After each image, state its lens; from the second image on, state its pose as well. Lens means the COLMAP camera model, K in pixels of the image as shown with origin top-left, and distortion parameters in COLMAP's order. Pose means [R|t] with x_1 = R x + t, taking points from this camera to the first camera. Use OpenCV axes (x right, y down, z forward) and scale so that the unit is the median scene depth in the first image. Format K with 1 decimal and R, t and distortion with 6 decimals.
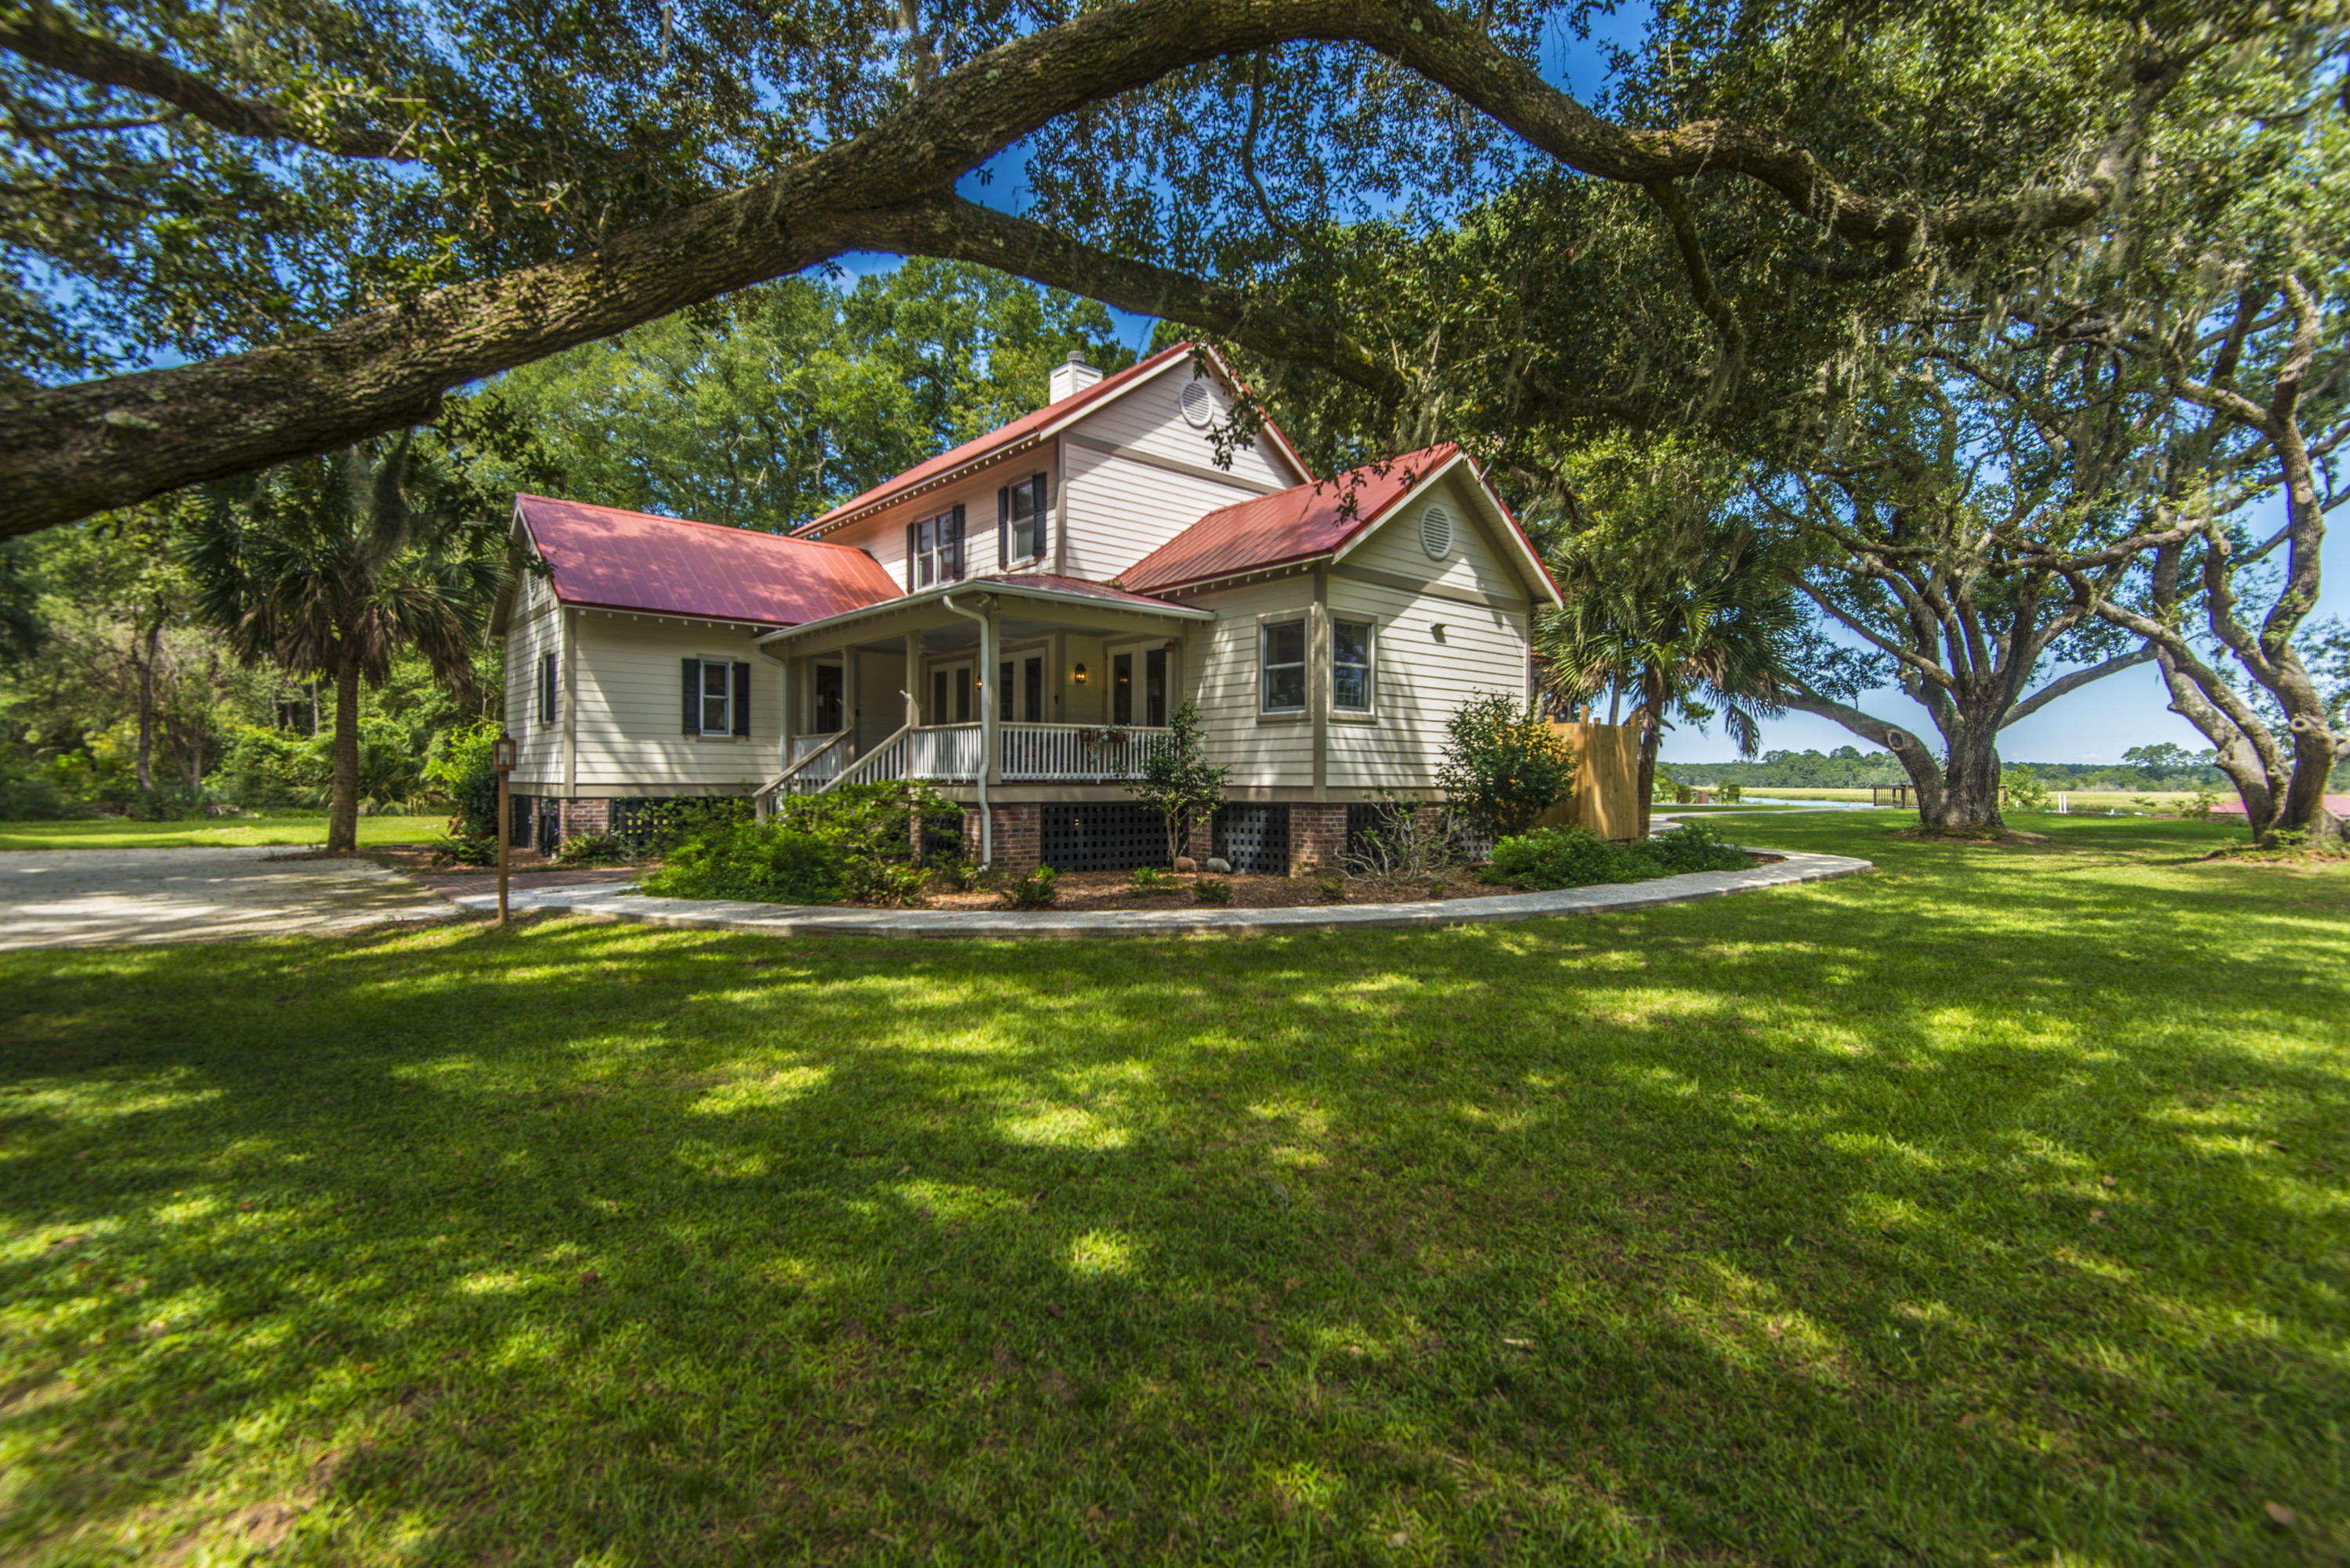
lens RADIAL K [[1068.7, 0, 1183.6], [0, 1068.7, 784.5], [0, 0, 1]] dist [0.031135, -0.016057]
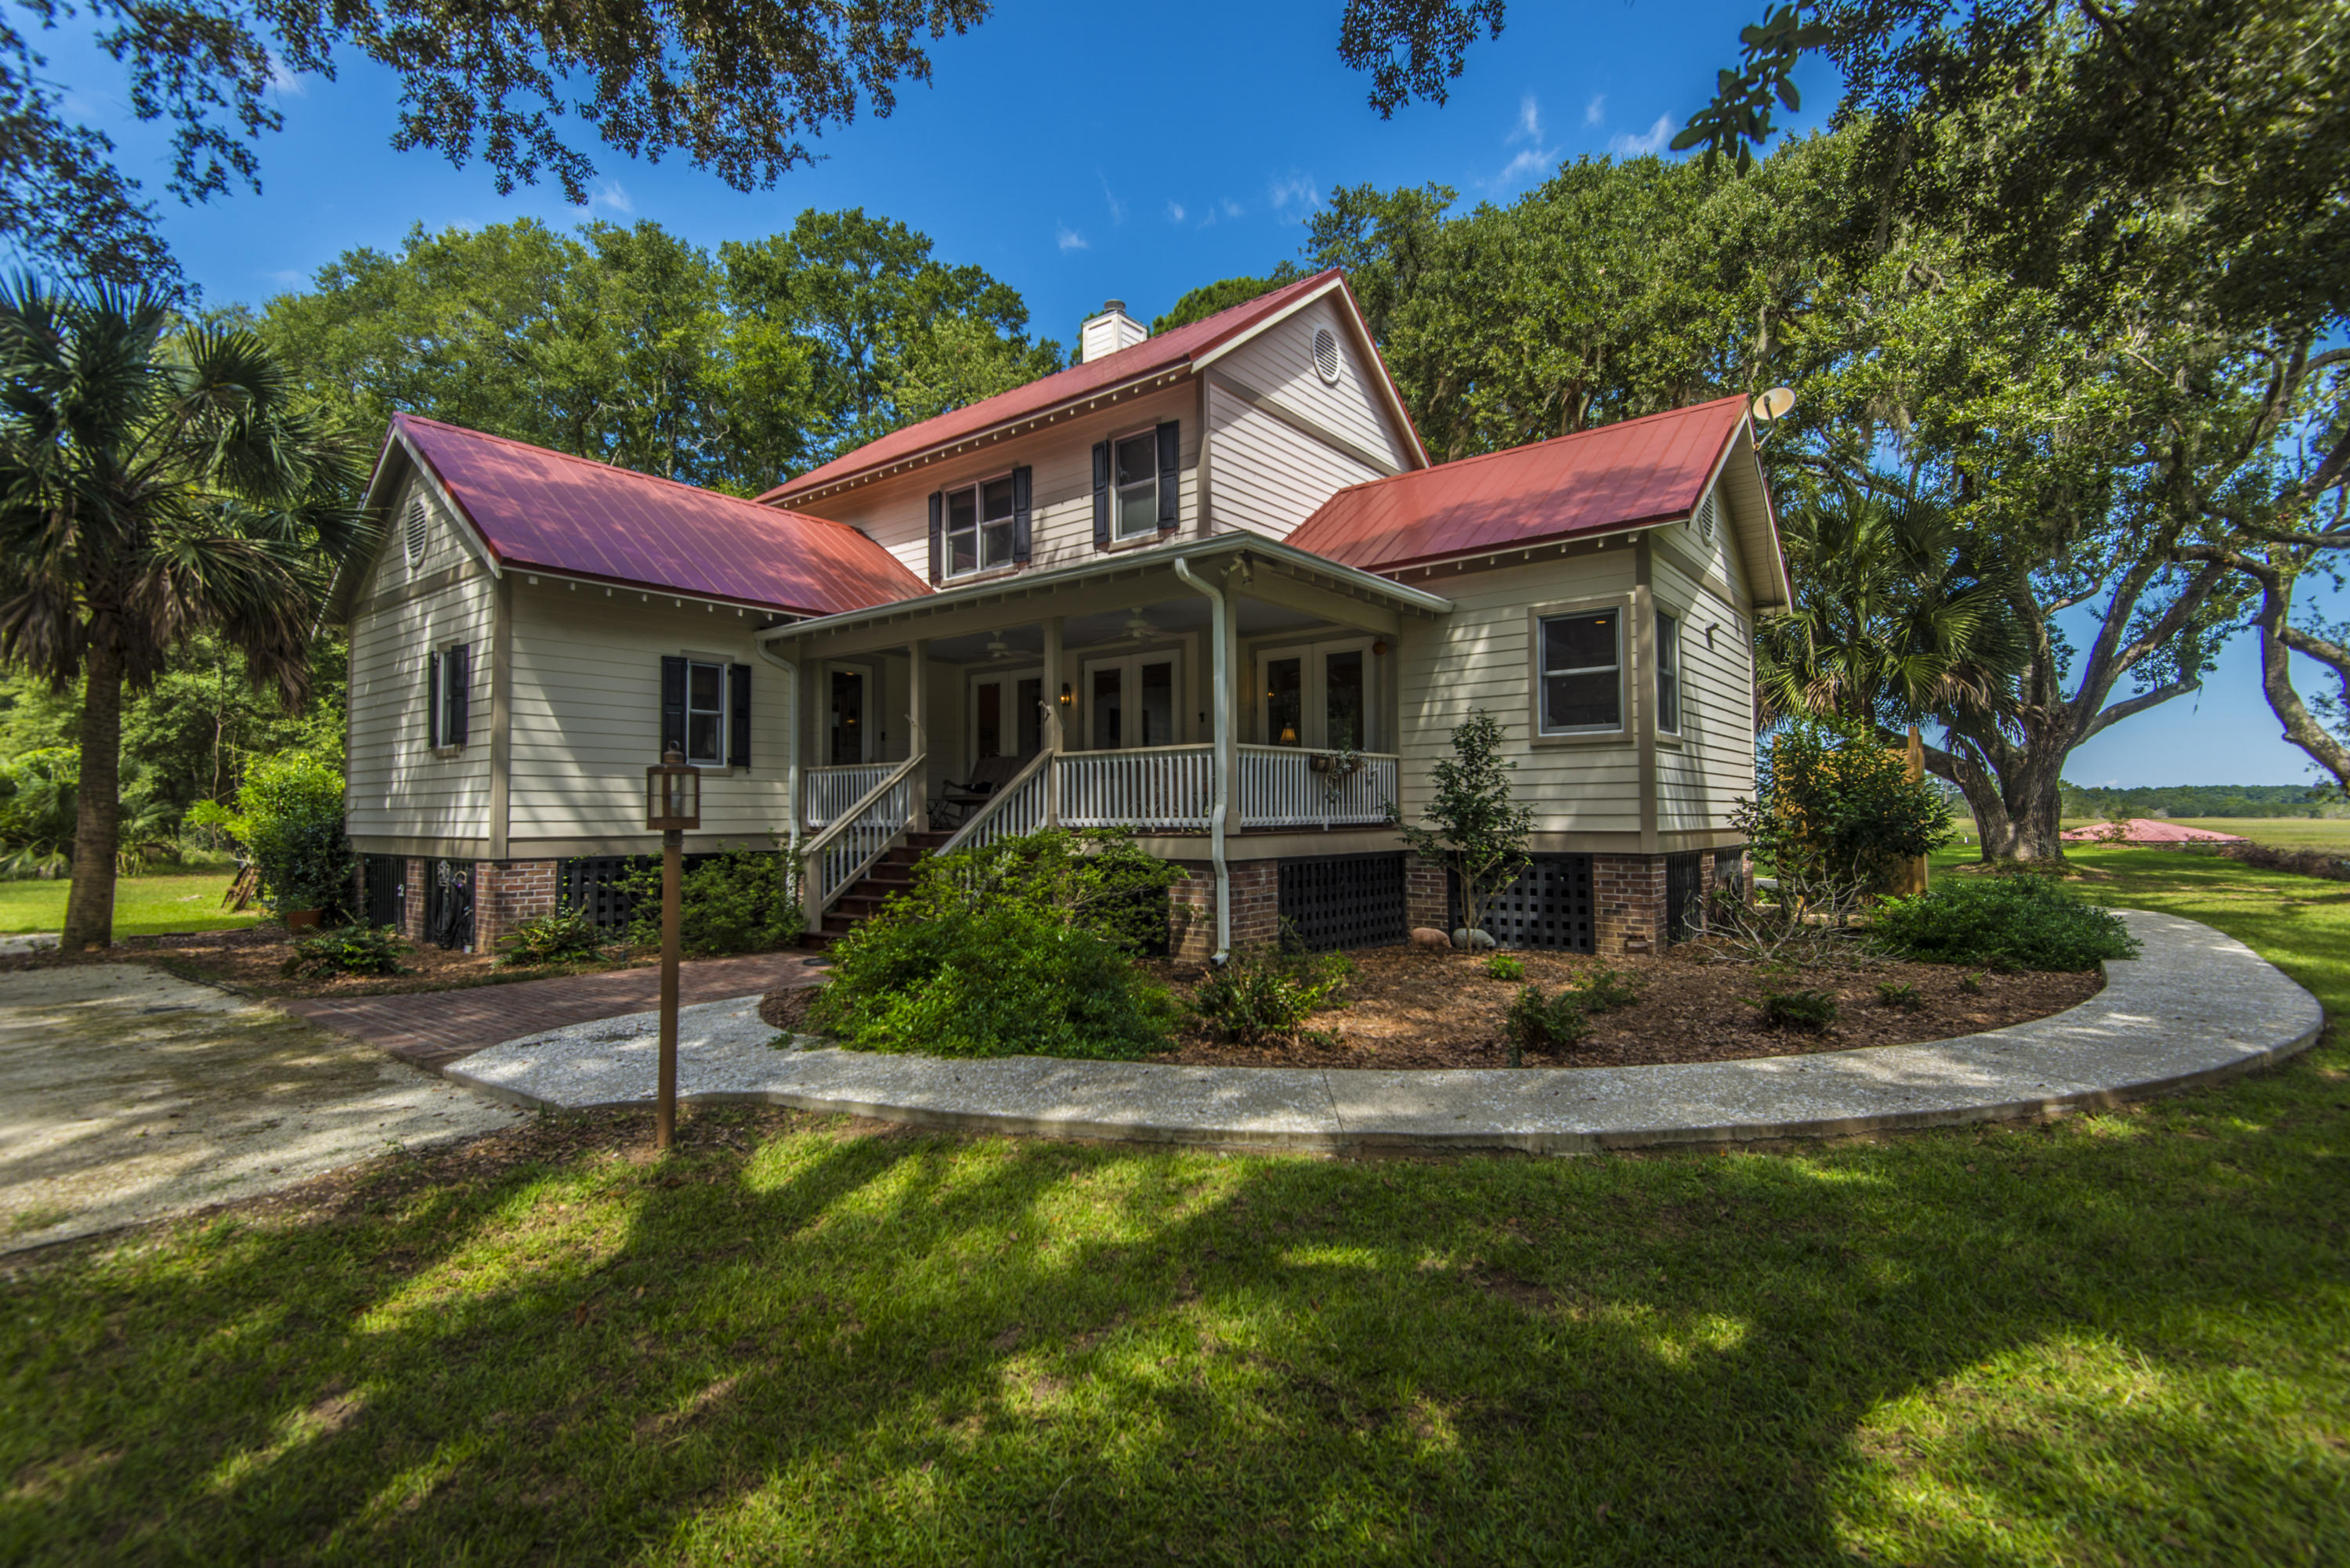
lens RADIAL K [[1068.7, 0, 1176.2], [0, 1068.7, 782.1], [0, 0, 1]] dist [0.031135, -0.016057]
pose [[0.983869, -0.002926, 0.178865, -0.274581], [0.009521, 0.999305, -0.036026, -0.007367], [-0.178636, 0.037148, 0.983214, 0.267546]]
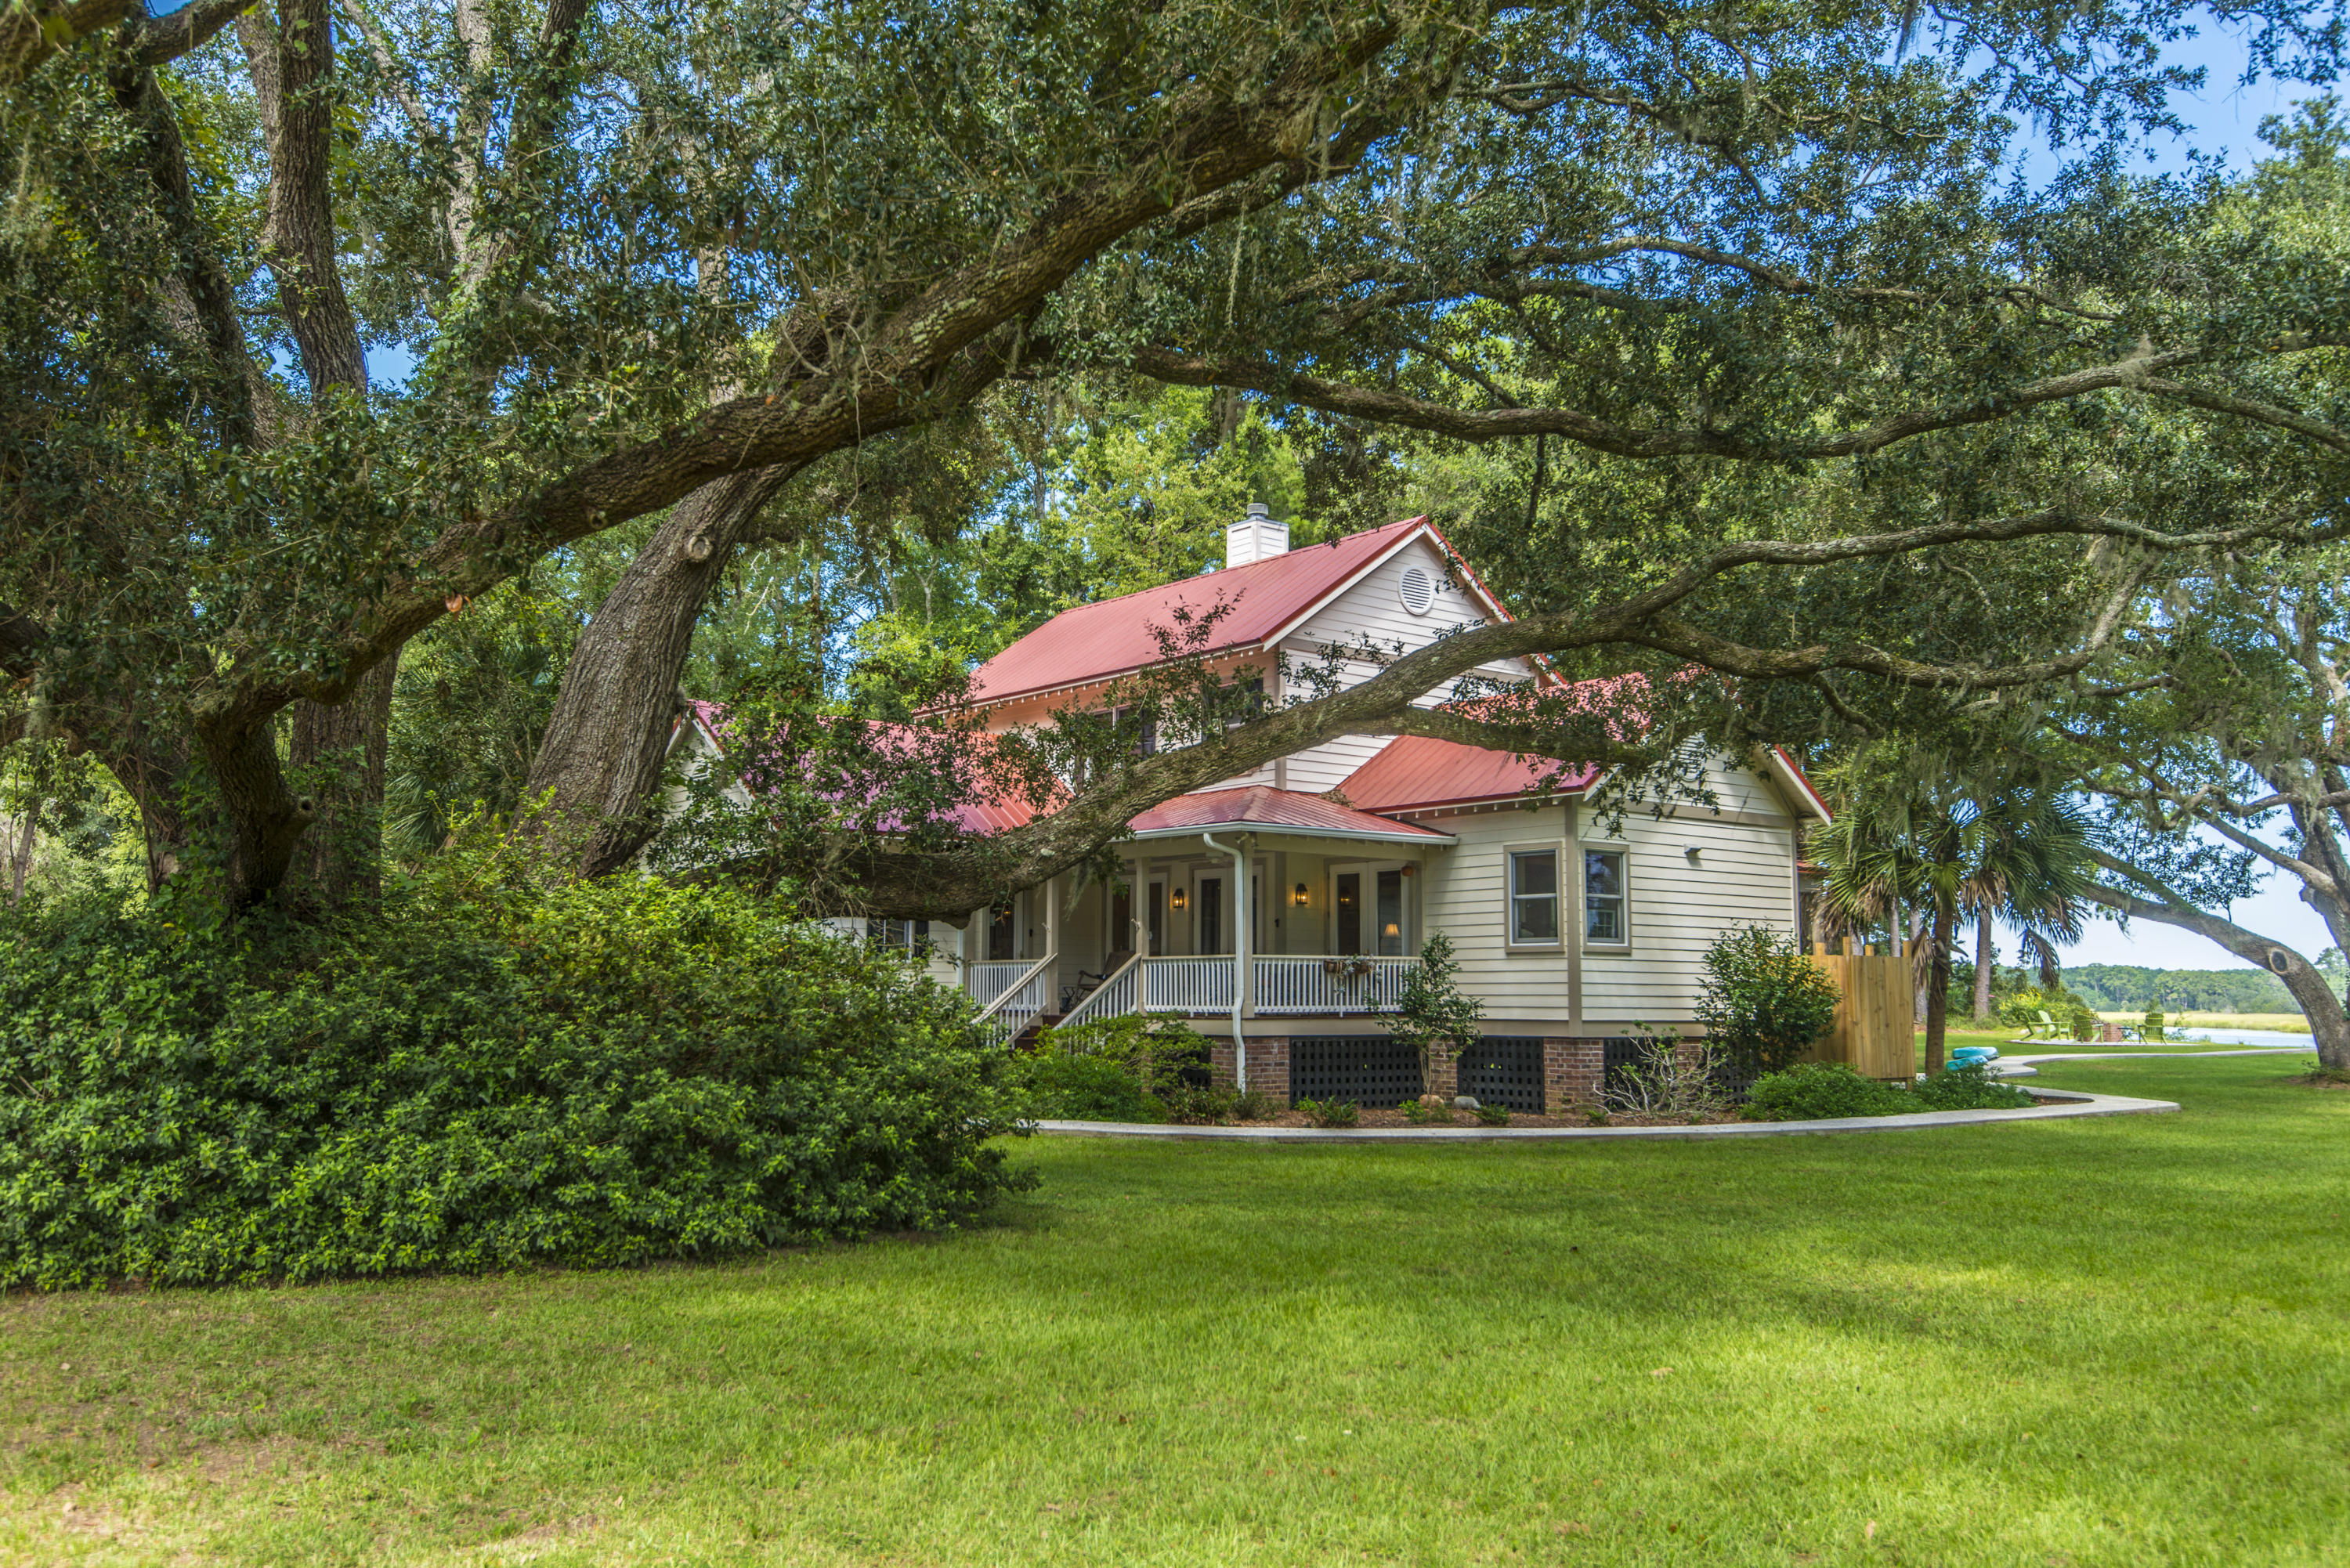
lens RADIAL K [[1892.8, 0, 1165.2], [0, 1892.8, 773.2], [0, 0, 1]] dist [0.005440, -0.002563]
pose [[0.998710, -0.003173, -0.050679, -0.133631], [-0.002984, 0.992654, -0.120951, -0.010255], [0.050691, 0.120946, 0.991364, -0.645962]]
